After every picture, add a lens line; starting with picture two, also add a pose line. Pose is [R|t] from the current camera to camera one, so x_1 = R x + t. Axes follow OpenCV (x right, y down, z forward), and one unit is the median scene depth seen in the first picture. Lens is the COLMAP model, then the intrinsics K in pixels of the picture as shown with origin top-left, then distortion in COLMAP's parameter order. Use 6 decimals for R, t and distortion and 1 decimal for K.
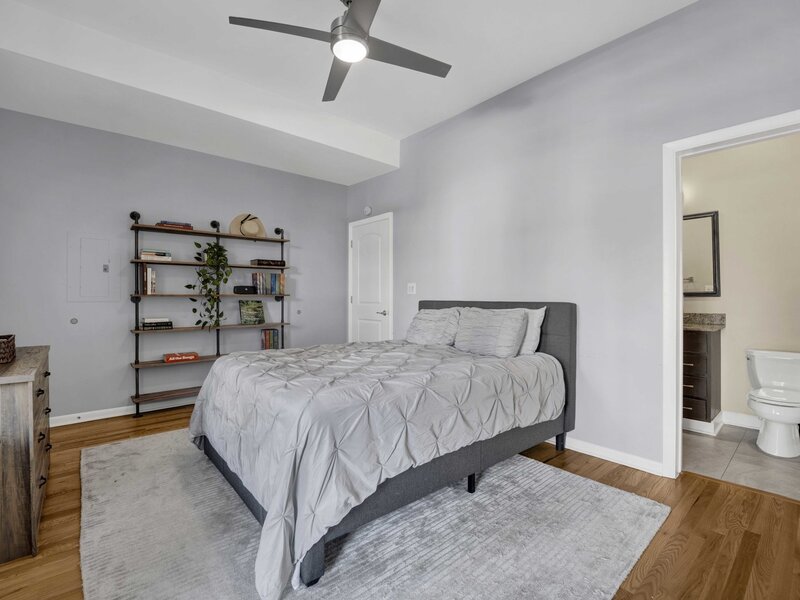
lens RADIAL K [[382.5, 0, 388.0], [0, 382.5, 298.7], [0, 0, 1]] dist [-0.026390, -0.000370]
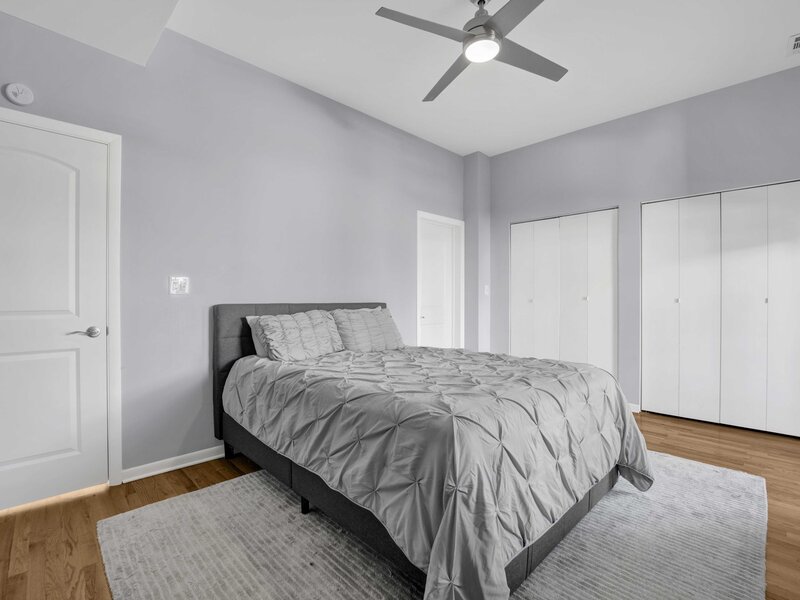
lens RADIAL K [[382.5, 0, 388.0], [0, 382.5, 298.7], [0, 0, 1]] dist [-0.026390, -0.000370]
pose [[-0.094469, -0.005091, 0.995515, -0.673228], [0.003225, 0.999980, 0.005420, -0.007988], [-0.995523, 0.003722, -0.094450, 0.861262]]
